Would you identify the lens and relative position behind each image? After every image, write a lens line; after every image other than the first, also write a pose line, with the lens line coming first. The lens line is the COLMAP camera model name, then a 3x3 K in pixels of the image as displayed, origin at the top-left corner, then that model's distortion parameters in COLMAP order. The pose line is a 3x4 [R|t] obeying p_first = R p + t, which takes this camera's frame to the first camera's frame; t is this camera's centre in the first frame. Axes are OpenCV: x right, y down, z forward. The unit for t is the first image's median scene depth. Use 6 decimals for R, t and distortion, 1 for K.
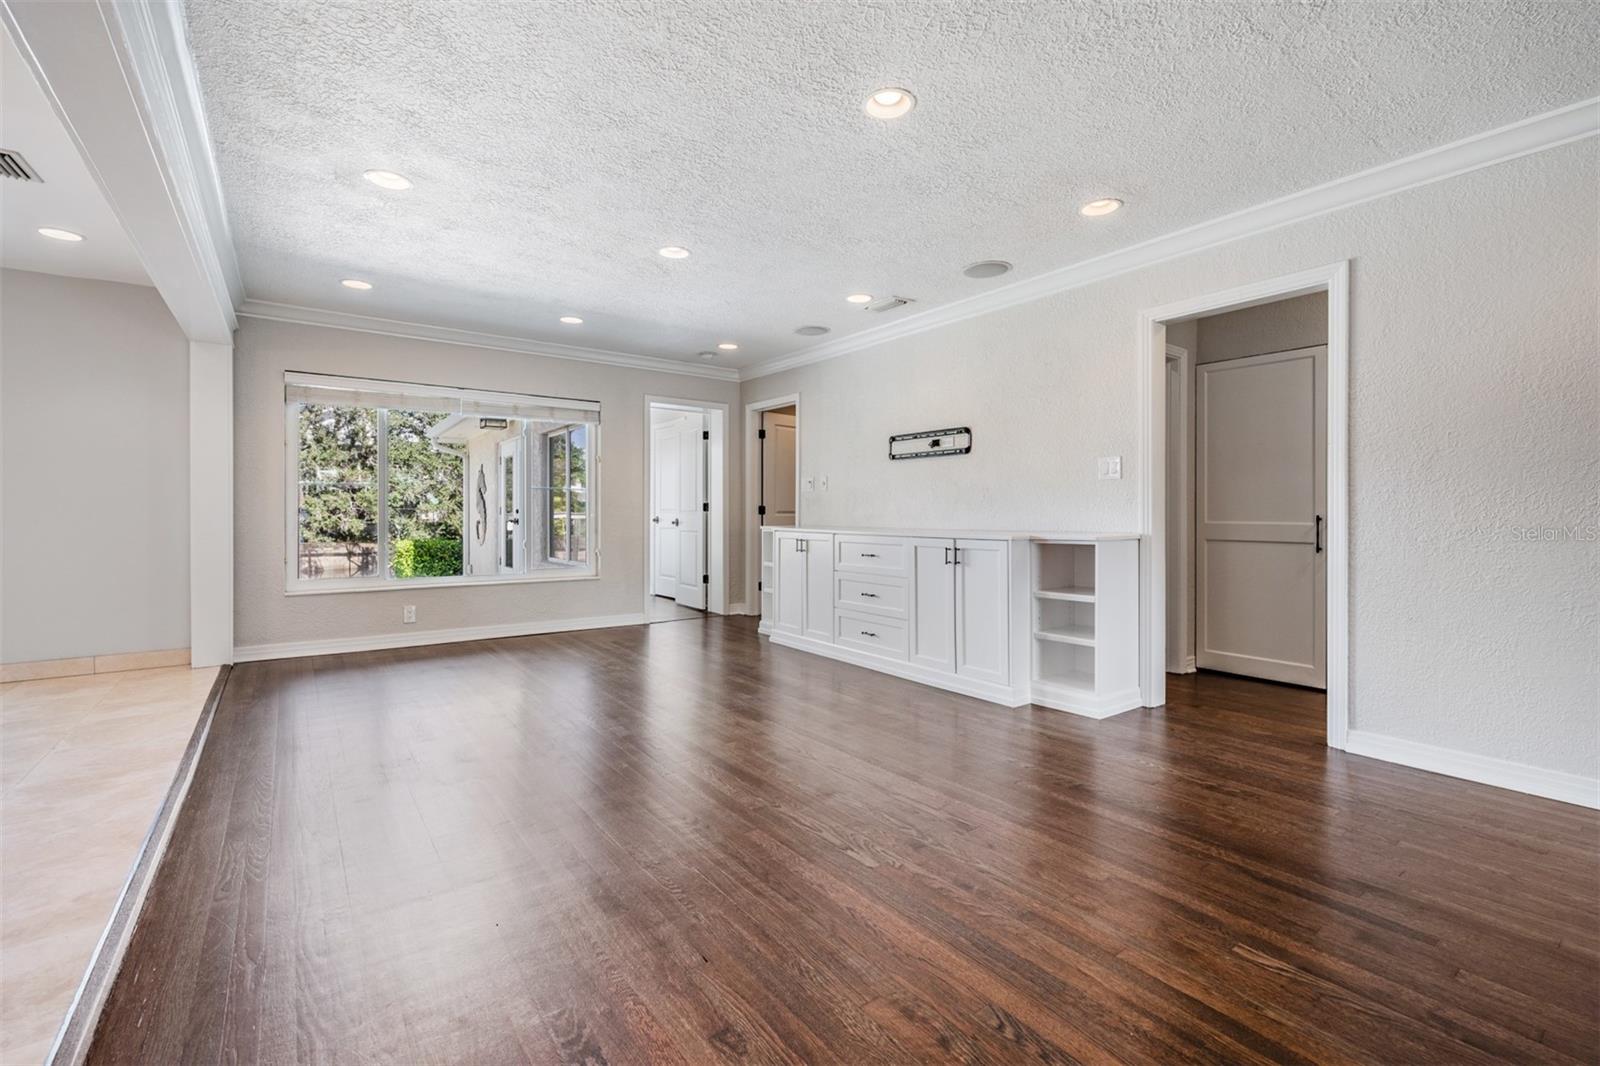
lens RADIAL K [[724.6, 0, 795.5], [0, 724.6, 519.6], [0, 0, 1]] dist [0.006675, -0.000114]
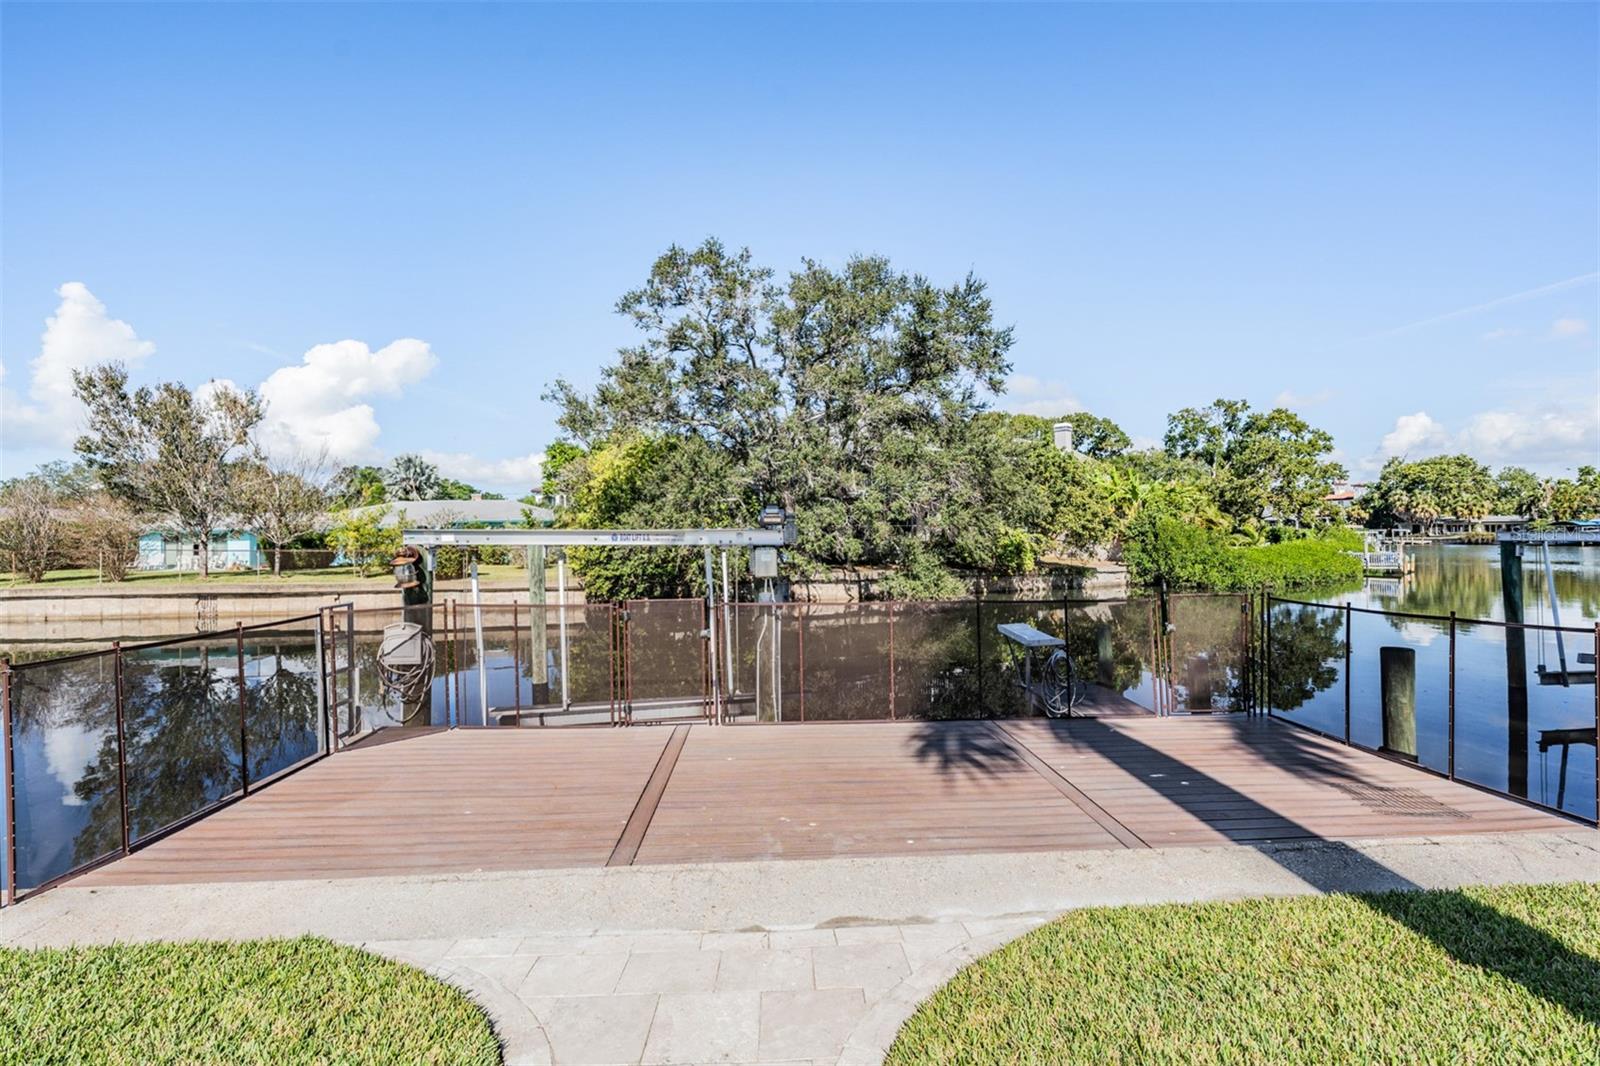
lens RADIAL K [[668.8, 0, 782.8], [0, 668.8, 535.3], [0, 0, 1]] dist [-0.002362, -0.000174]
pose [[0.820841, -0.014159, -0.570982, -0.210957], [0.018741, 0.999822, 0.002149, -0.005330], [0.570850, -0.012464, 0.820960, 0.305983]]
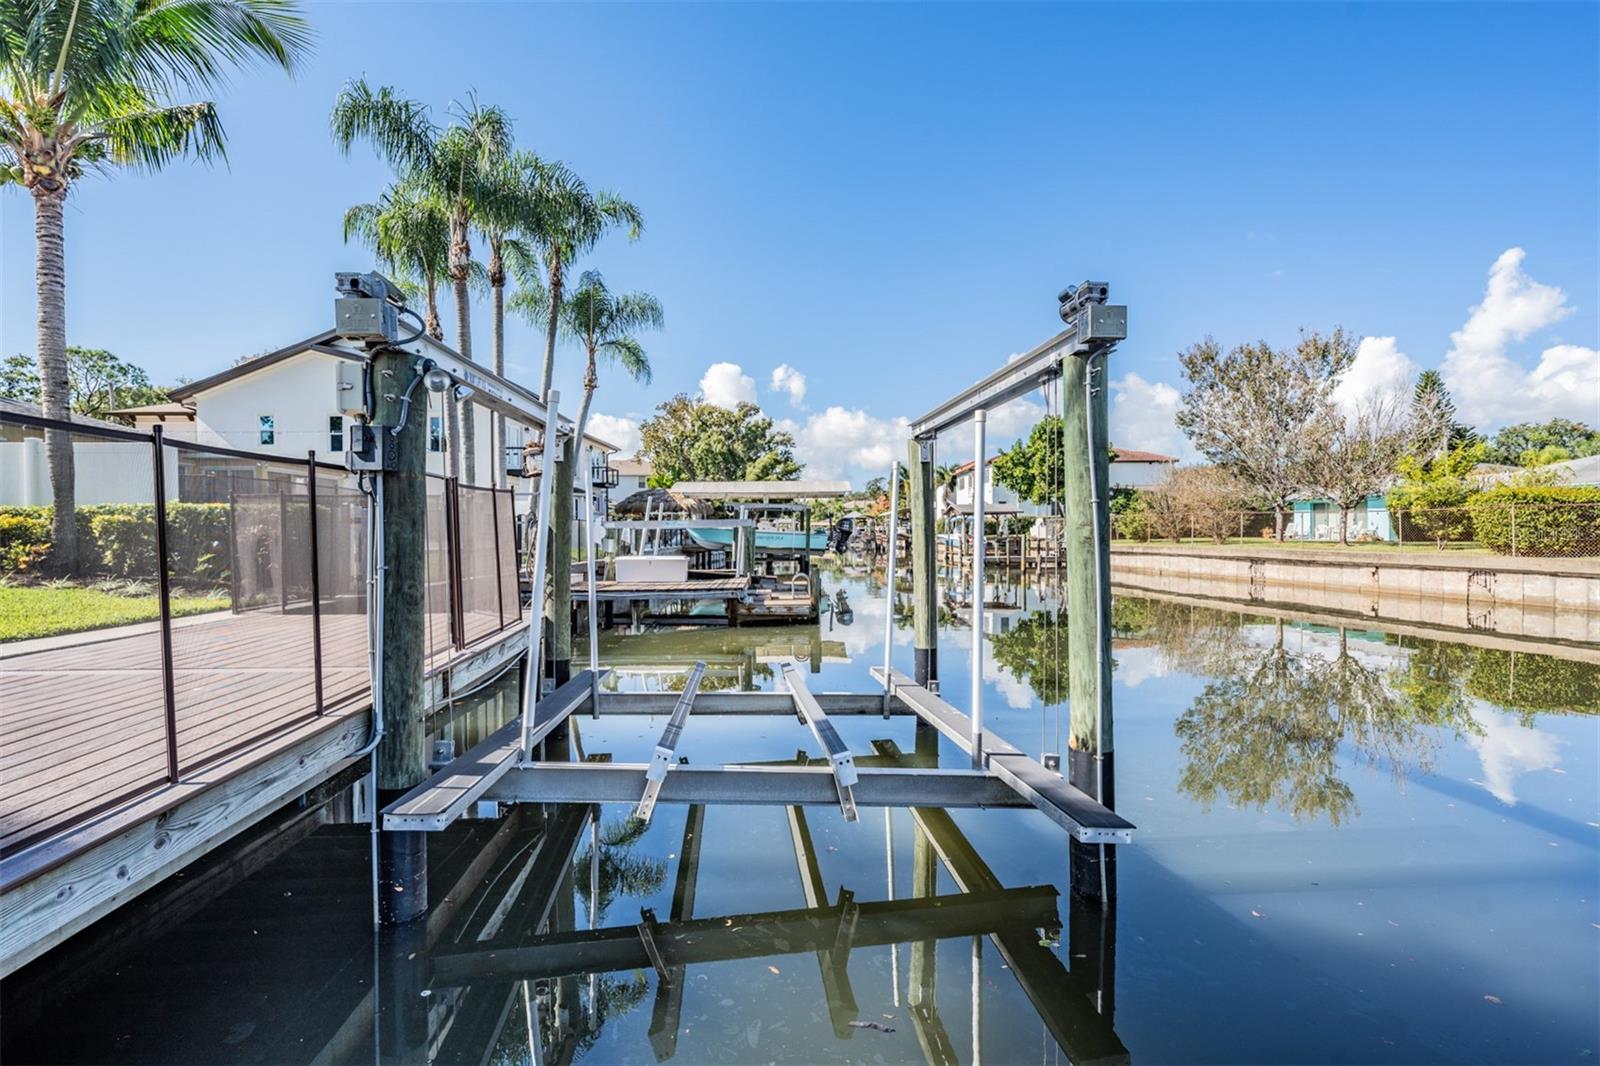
lens RADIAL K [[724.6, 0, 816.7], [0, 724.6, 539.1], [0, 0, 1]] dist [0.006675, -0.000114]
pose [[-0.541358, 0.004898, -0.840778, -0.263893], [0.005810, 0.999981, 0.002084, 0.021929], [0.840772, -0.003757, -0.541376, 0.545648]]
